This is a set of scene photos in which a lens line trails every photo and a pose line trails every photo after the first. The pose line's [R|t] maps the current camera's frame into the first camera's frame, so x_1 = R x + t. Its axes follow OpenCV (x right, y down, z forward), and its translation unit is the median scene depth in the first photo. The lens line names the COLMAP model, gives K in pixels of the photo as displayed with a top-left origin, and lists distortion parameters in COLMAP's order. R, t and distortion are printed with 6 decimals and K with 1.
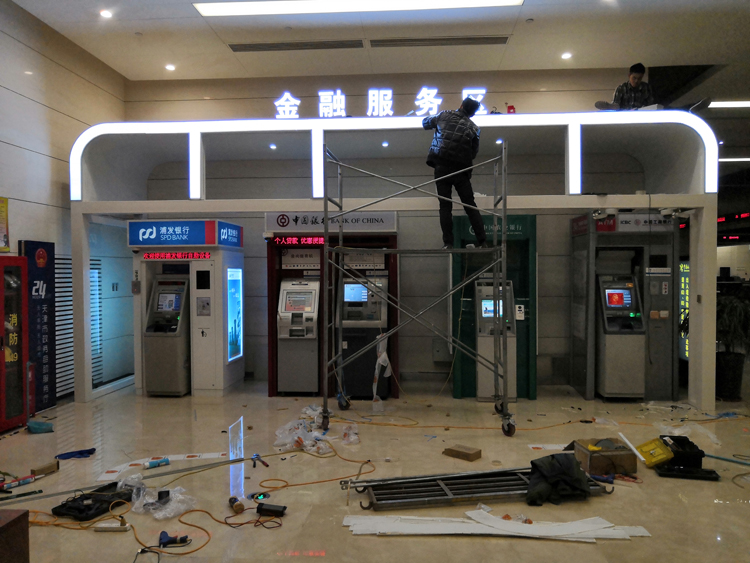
lens RADIAL K [[582.3, 0, 391.5], [0, 582.3, 283.1], [0, 0, 1]] dist [-0.002804, 0.005720]
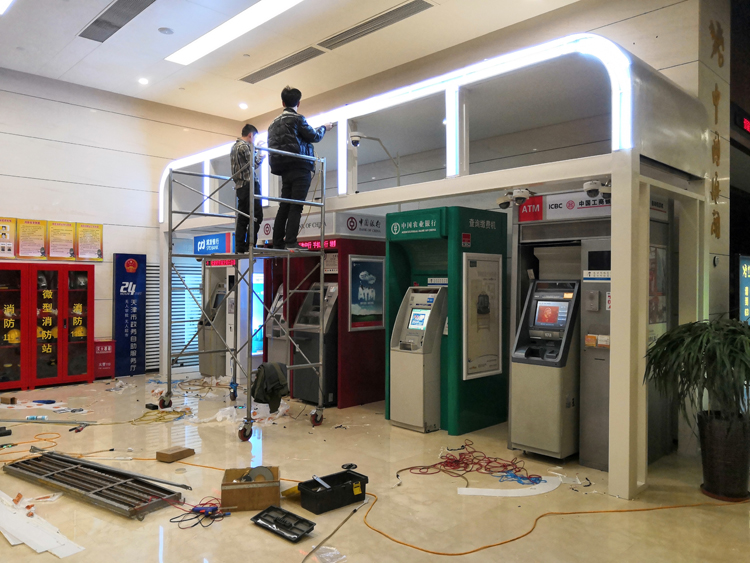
lens RADIAL K [[593.4, 0, 375.0], [0, 593.4, 281.5], [0, 0, 1]] dist [0.003367, 0.003060]
pose [[0.739192, 0.006838, -0.673460, 0.719795], [-0.020804, 0.999703, -0.012685, 0.000298], [0.673173, 0.023387, 0.739115, 0.320638]]
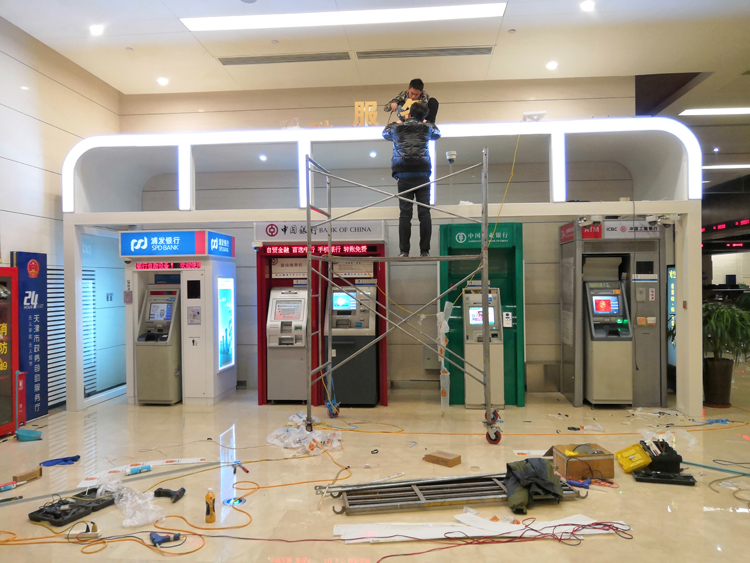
lens RADIAL K [[582.3, 0, 391.5], [0, 582.3, 283.1], [0, 0, 1]] dist [-0.002804, 0.005720]
pose [[0.999899, -0.006840, -0.012462, 0.033903], [0.006626, 0.999831, -0.017149, 0.003309], [0.012577, 0.017065, 0.999775, -0.007976]]
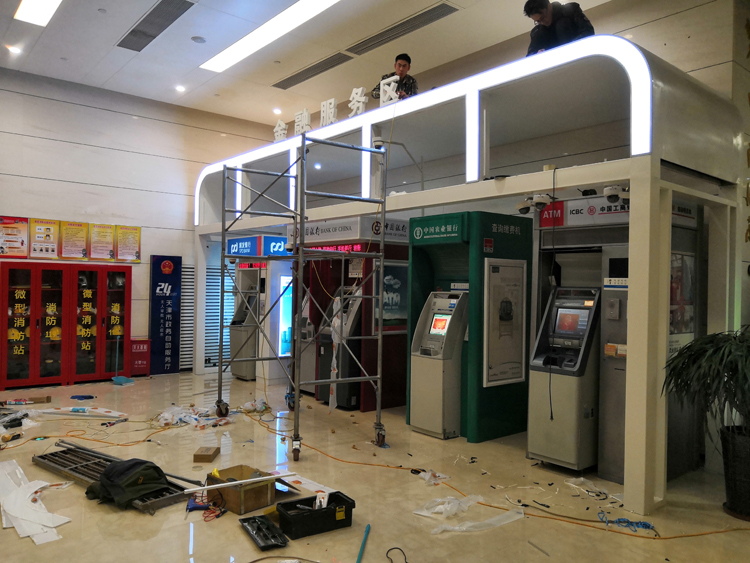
lens RADIAL K [[593.4, 0, 375.0], [0, 593.4, 281.5], [0, 0, 1]] dist [0.003367, 0.003060]
pose [[0.687094, 0.012045, -0.726468, 0.744500], [-0.035792, 0.999210, -0.017285, -0.001155], [0.725686, 0.037878, 0.686982, 0.343009]]
